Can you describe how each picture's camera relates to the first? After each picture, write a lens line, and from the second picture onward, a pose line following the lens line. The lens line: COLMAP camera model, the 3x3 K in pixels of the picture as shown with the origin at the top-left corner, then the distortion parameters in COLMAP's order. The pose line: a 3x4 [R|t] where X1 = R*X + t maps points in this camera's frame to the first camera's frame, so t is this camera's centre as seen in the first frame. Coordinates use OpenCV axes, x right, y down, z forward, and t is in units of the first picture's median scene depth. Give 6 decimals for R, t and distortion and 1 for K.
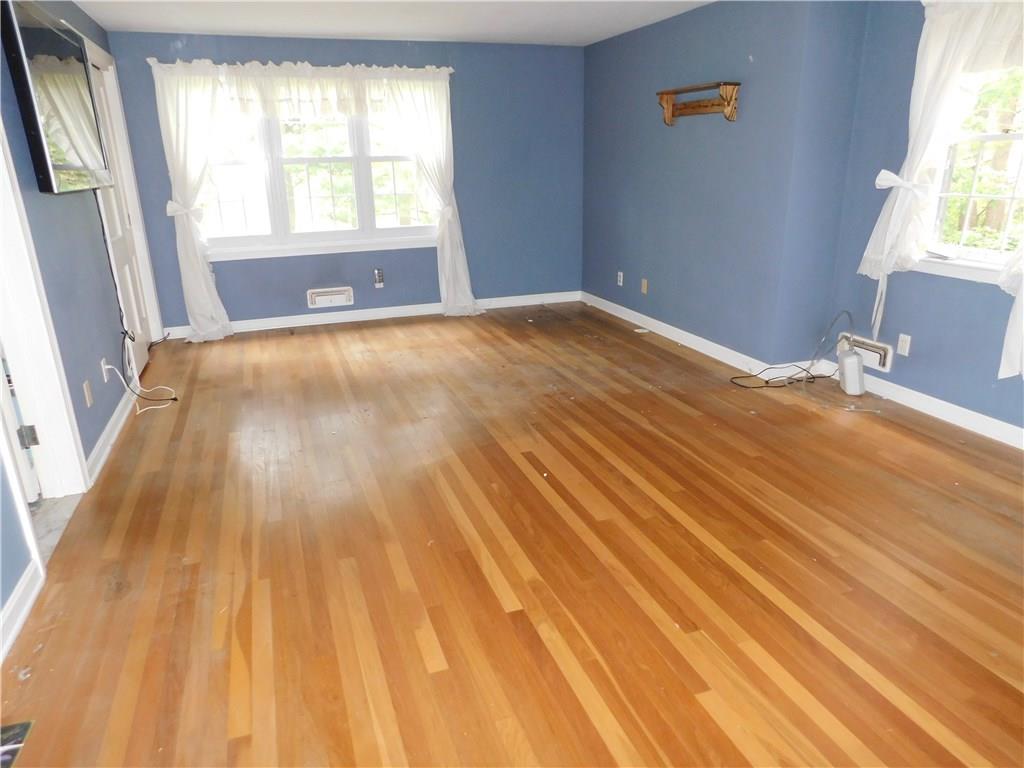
lens RADIAL K [[674.3, 0, 512.0], [0, 674.3, 384.0], [0, 0, 1]] dist [-0.073477, 0.056498]
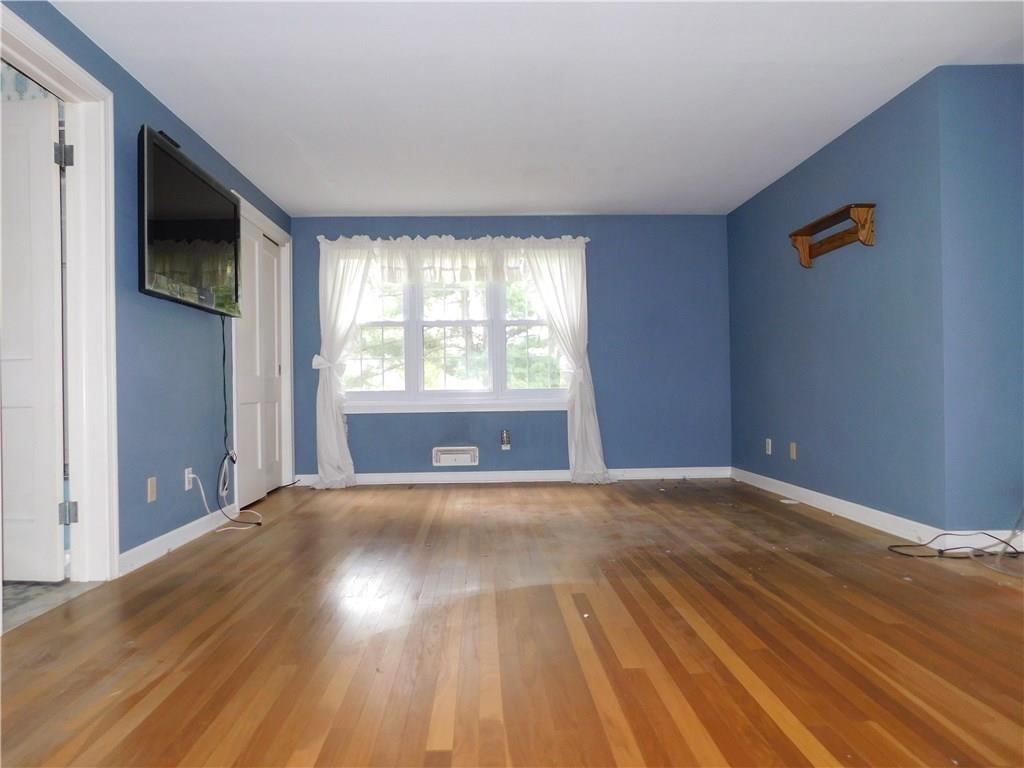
lens RADIAL K [[674.3, 0, 512.0], [0, 674.3, 384.0], [0, 0, 1]] dist [-0.073477, 0.056498]
pose [[0.955369, 0.001564, -0.295412, 0.122700], [-0.096310, 0.947000, -0.306456, 0.079585], [0.279276, 0.321230, 0.904885, 0.120682]]
